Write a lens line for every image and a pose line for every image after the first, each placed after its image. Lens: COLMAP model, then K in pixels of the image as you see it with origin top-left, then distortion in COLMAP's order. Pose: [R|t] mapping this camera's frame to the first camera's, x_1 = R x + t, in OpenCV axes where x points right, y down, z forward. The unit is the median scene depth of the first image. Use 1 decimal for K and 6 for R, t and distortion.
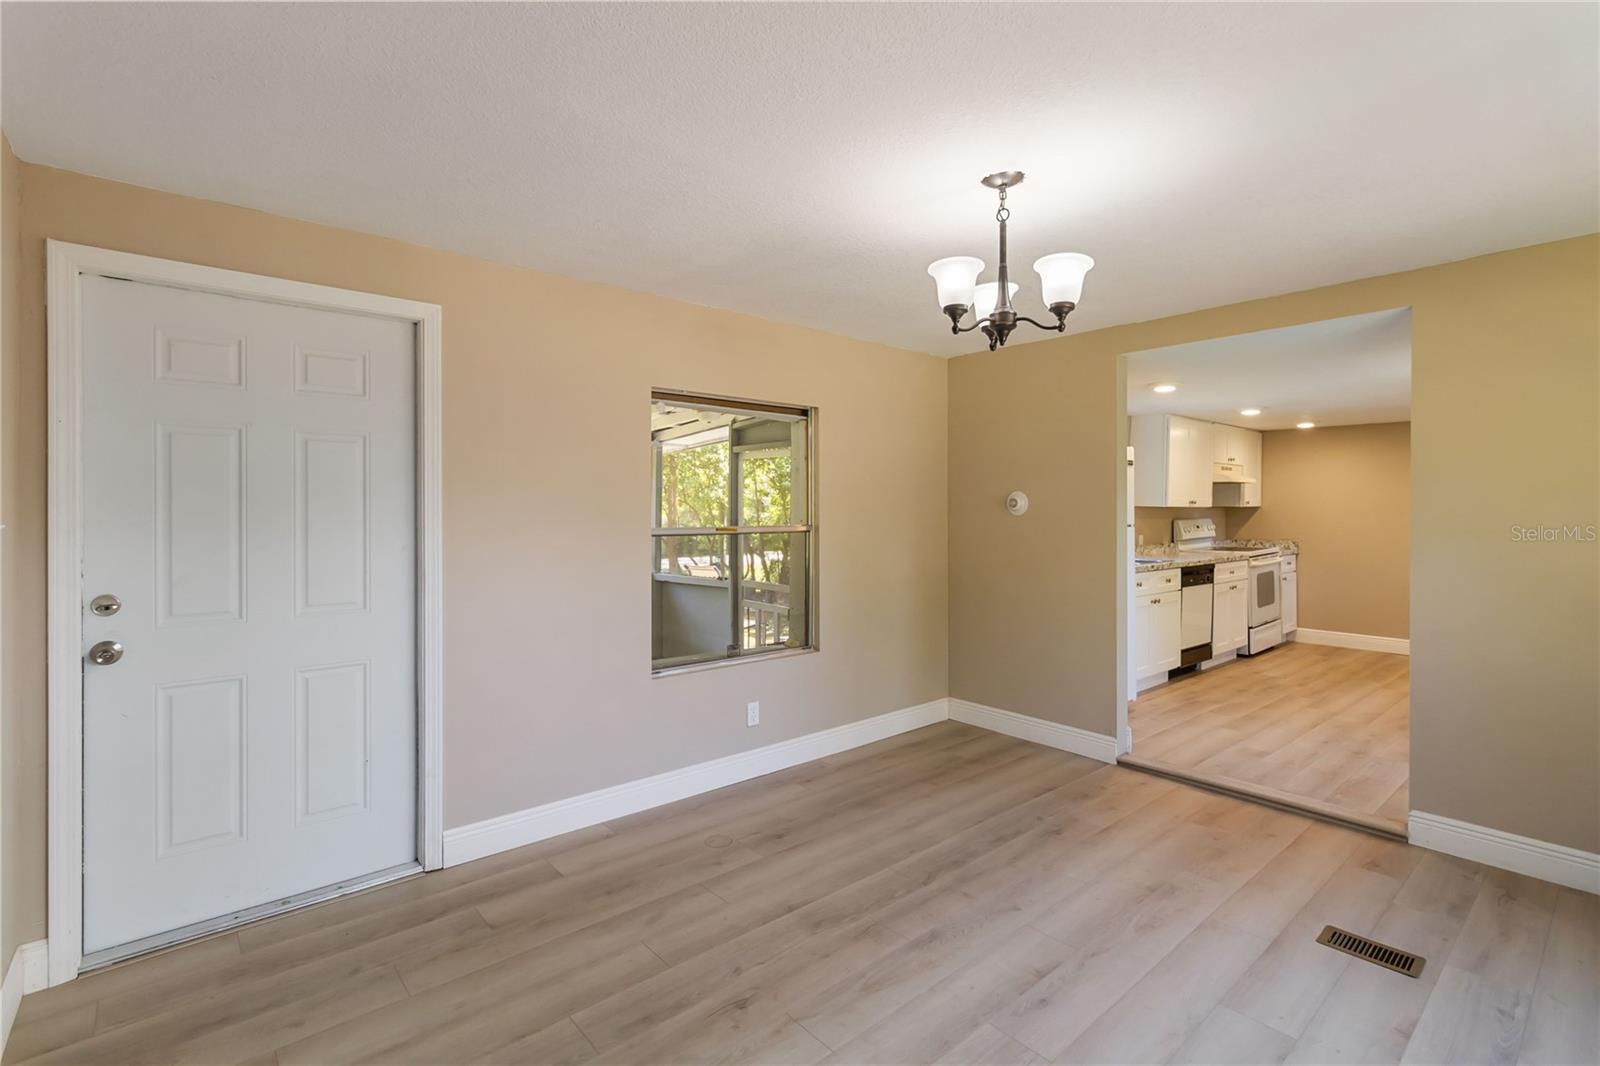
lens RADIAL K [[740.8, 0, 796.2], [0, 740.8, 501.9], [0, 0, 1]] dist [-0.000658, -0.000224]
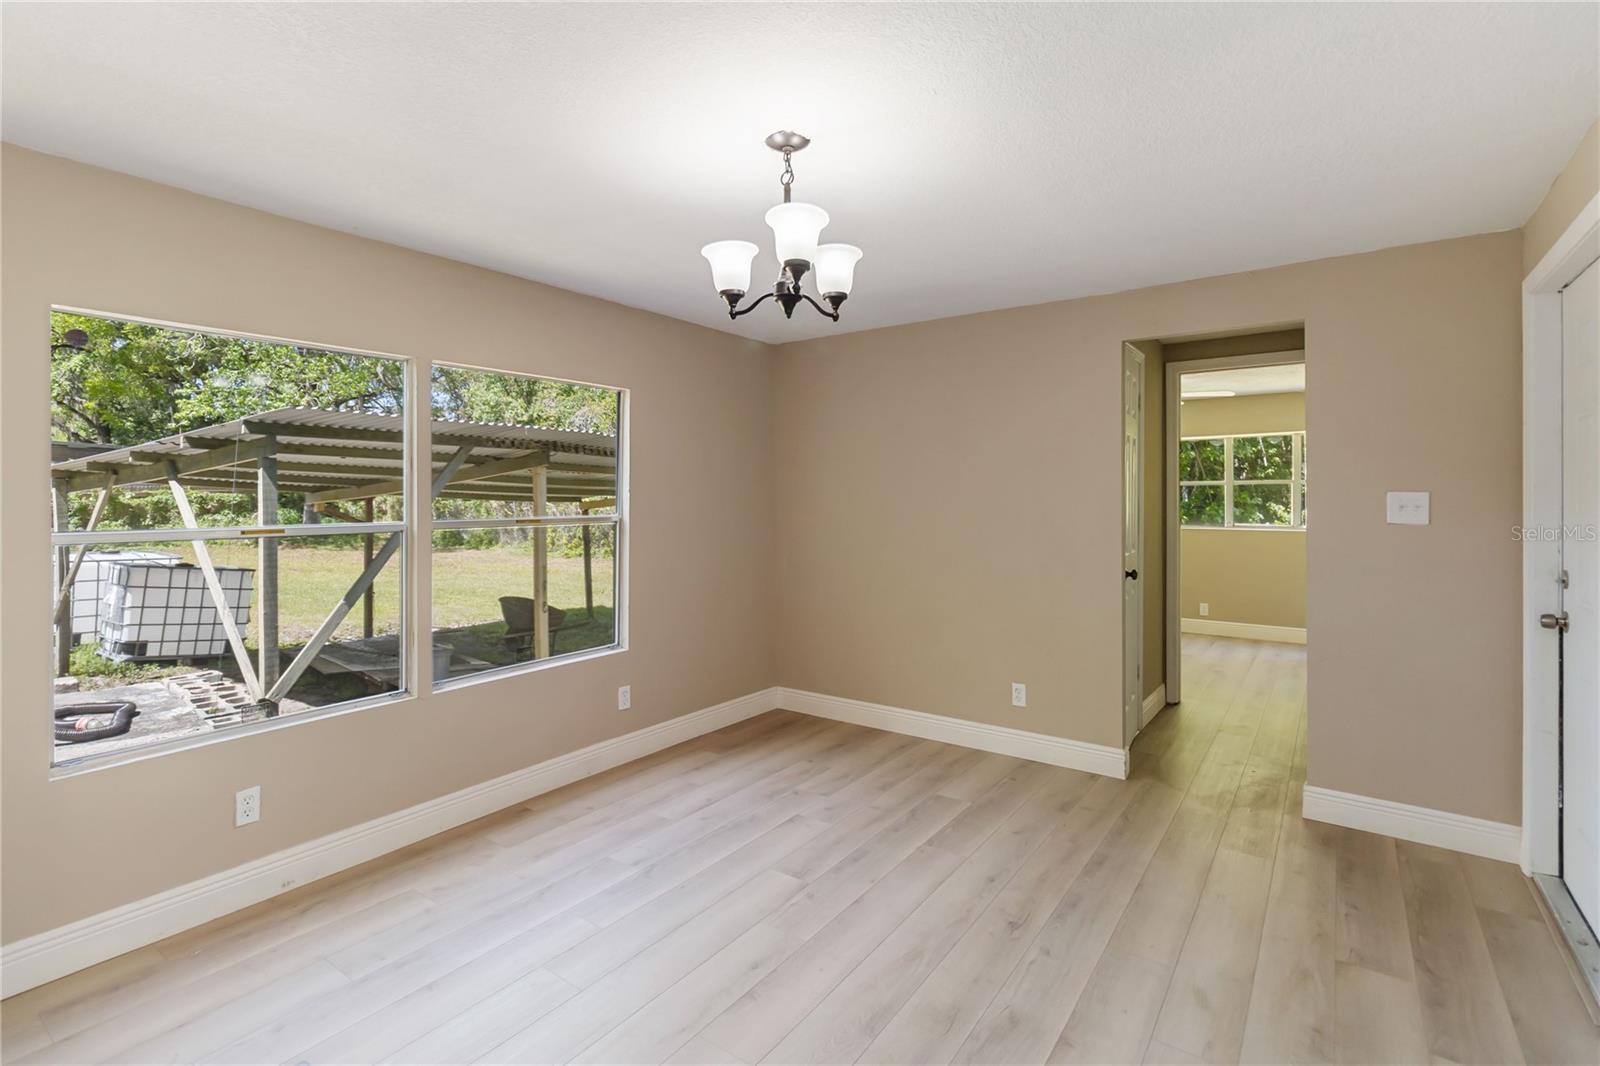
lens RADIAL K [[740.8, 0, 796.2], [0, 740.8, 501.9], [0, 0, 1]] dist [-0.000658, -0.000224]
pose [[-0.973045, 0.001656, -0.230611, 0.284469], [0.002467, 0.999992, -0.003230, 0.012861], [0.230603, -0.003712, -0.973041, 1.119709]]
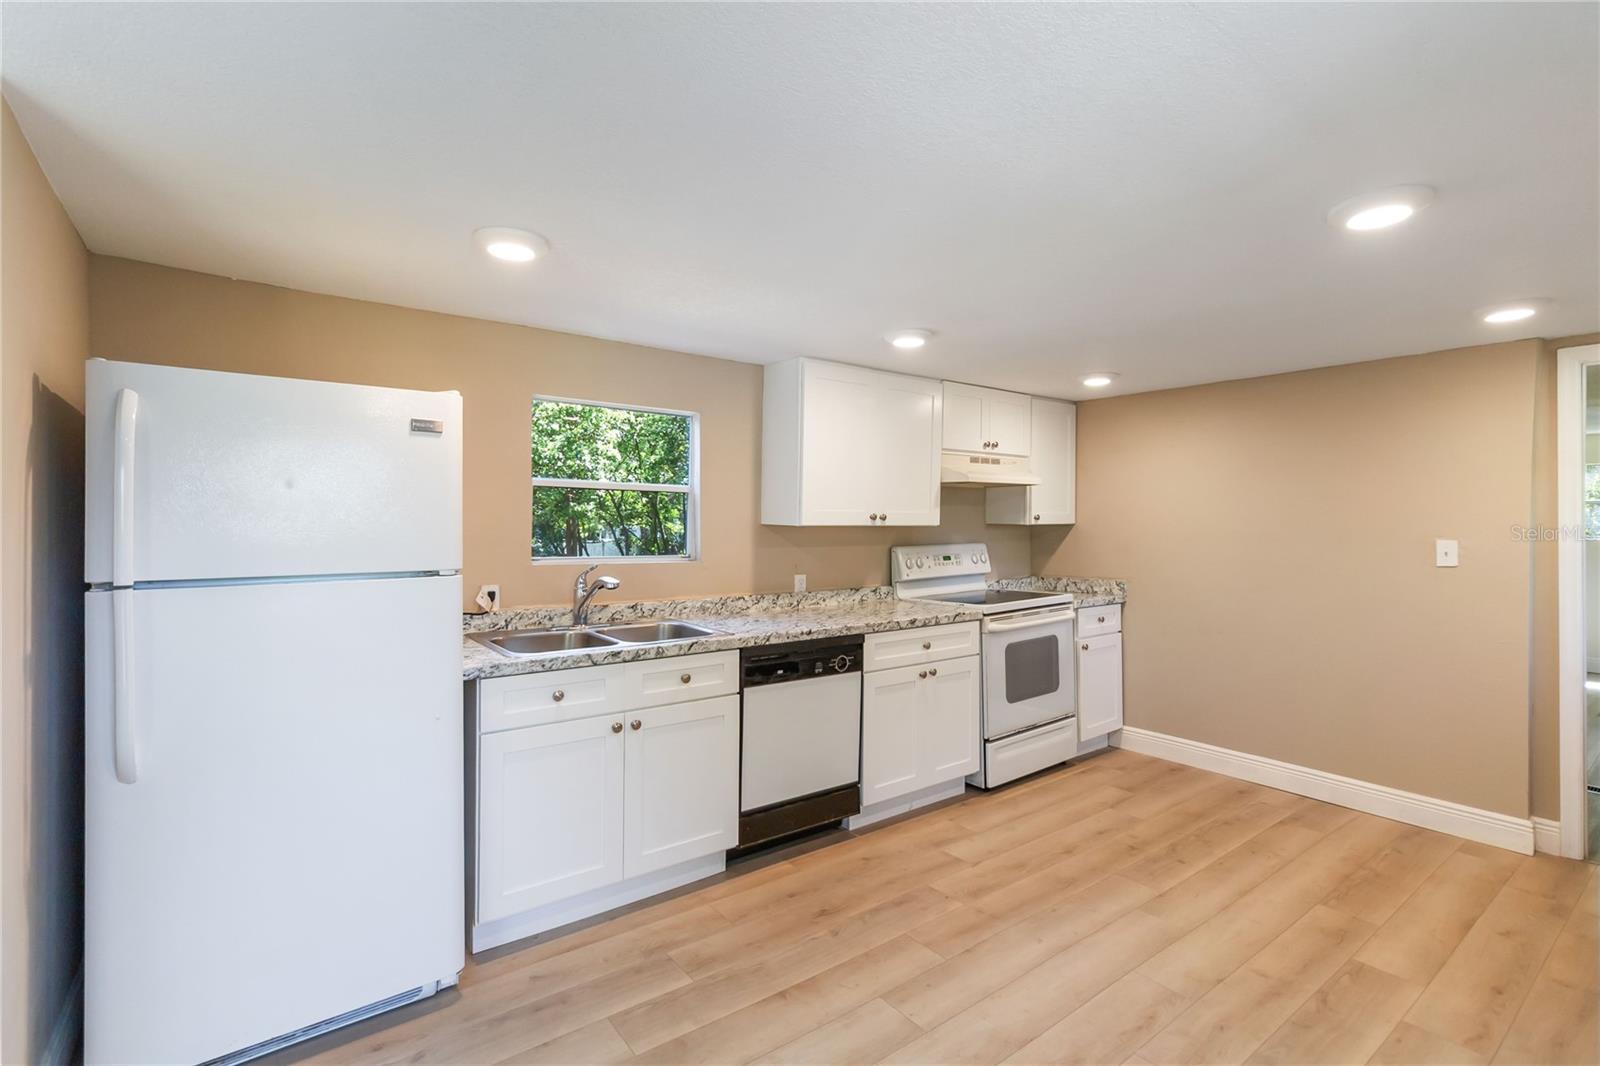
lens RADIAL K [[743.3, 0, 797.9], [0, 743.3, 513.2], [0, 0, 1]] dist [0.001090, -0.000641]
pose [[0.998171, -0.000596, -0.060455, 0.901260], [0.000502, 0.999999, -0.001571, -0.003615], [0.060456, 0.001538, 0.998170, 0.763758]]
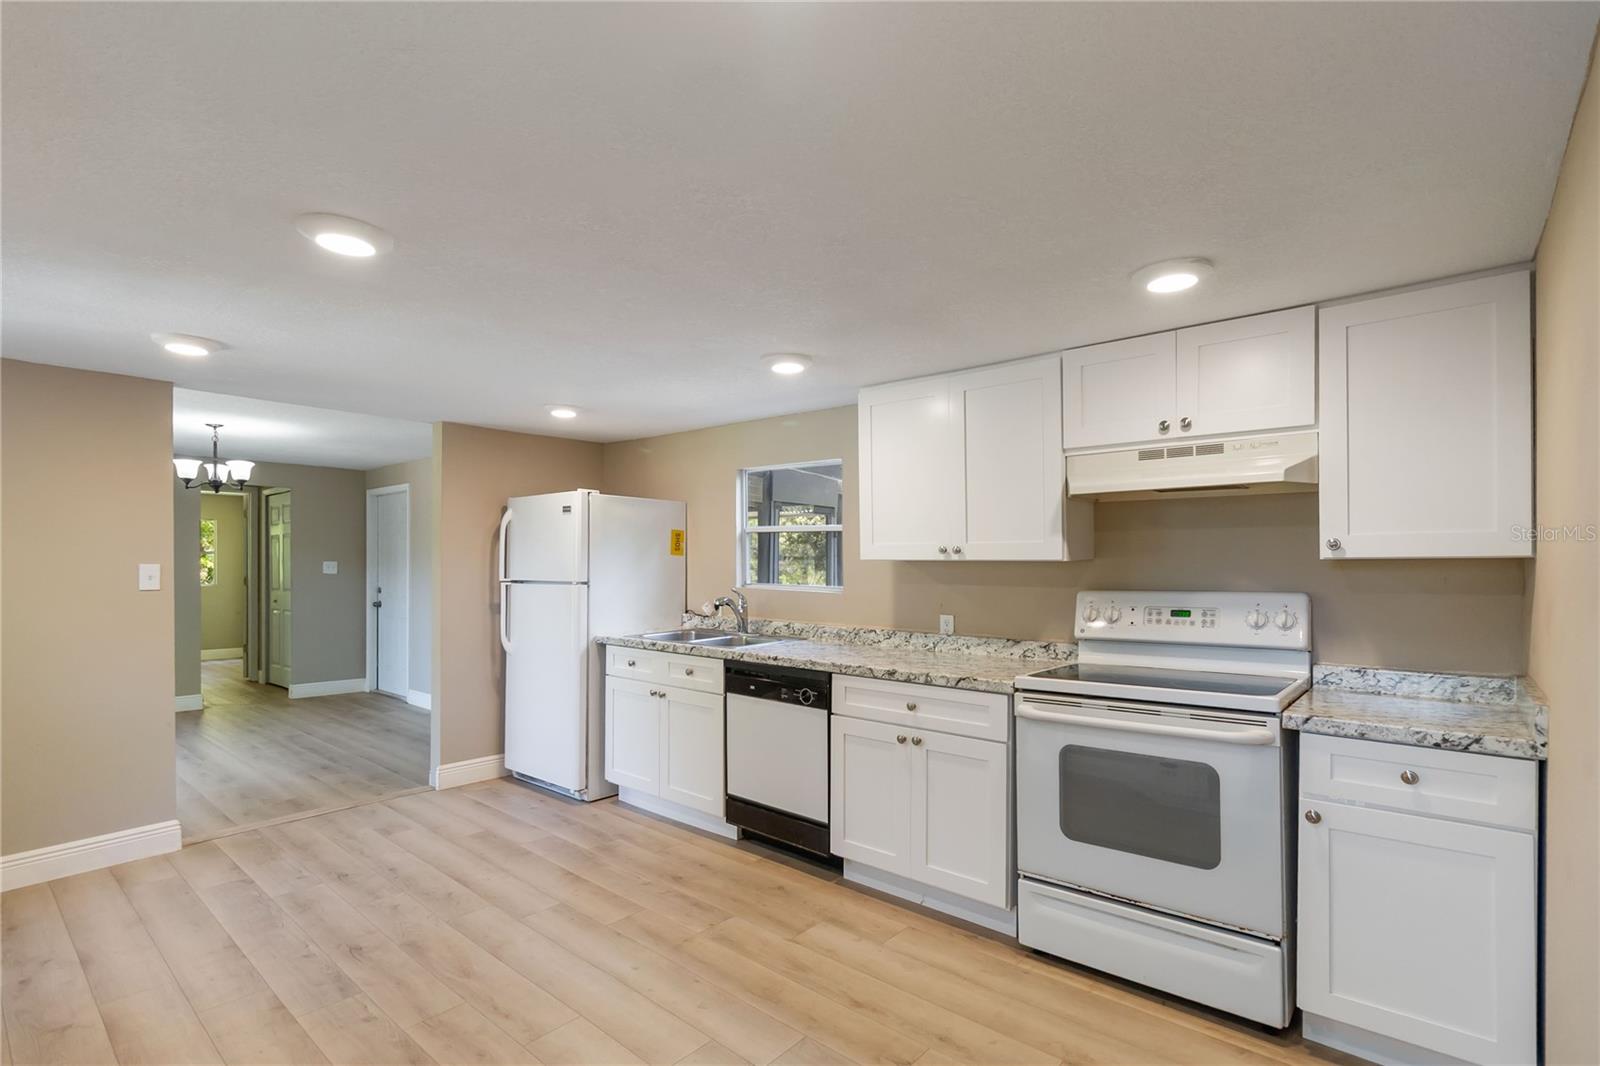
lens RADIAL K [[759.1, 0, 795.4], [0, 759.1, 563.4], [0, 0, 1]] dist [0.000392, -0.000113]
pose [[0.146611, 0.000741, -0.989194, 1.763651], [0.007754, 0.999968, 0.001899, 0.012343], [0.989164, -0.007949, 0.146600, 1.477894]]
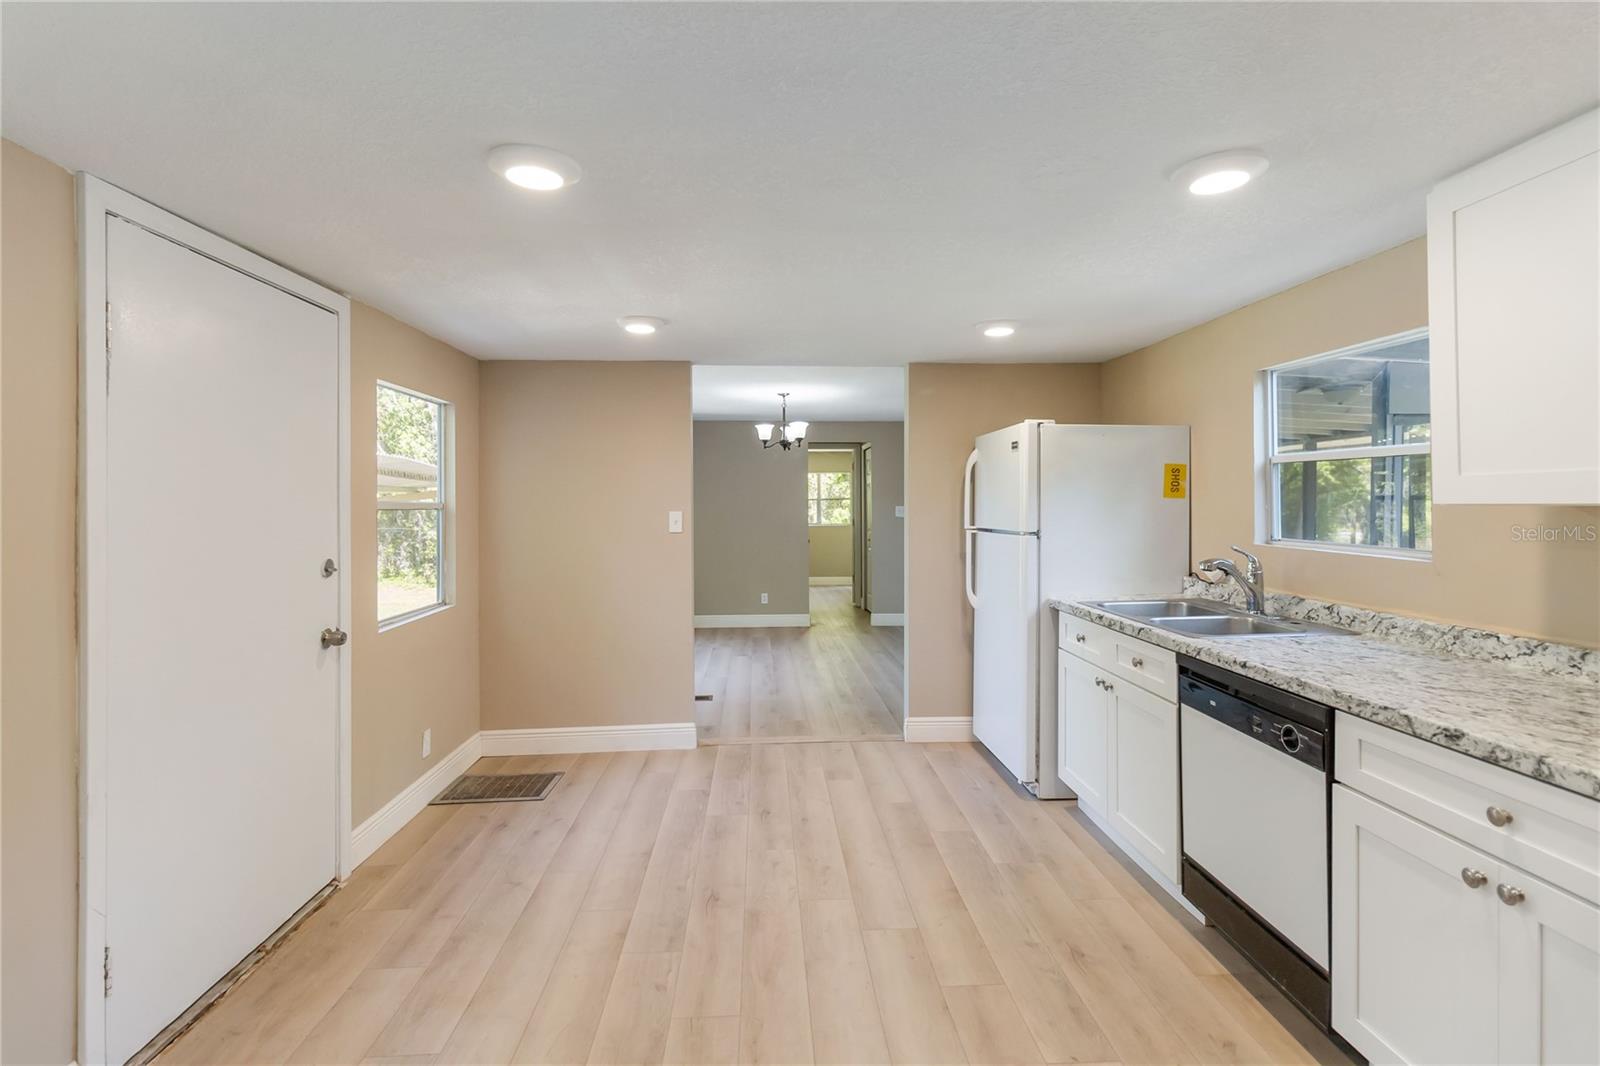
lens RADIAL K [[743.3, 0, 797.9], [0, 743.3, 513.2], [0, 0, 1]] dist [0.001090, -0.000641]
pose [[-0.610563, 0.010378, -0.791900, 1.499599], [0.011647, 0.999924, 0.004125, 0.009249], [0.791882, -0.006705, -0.610637, 1.661500]]
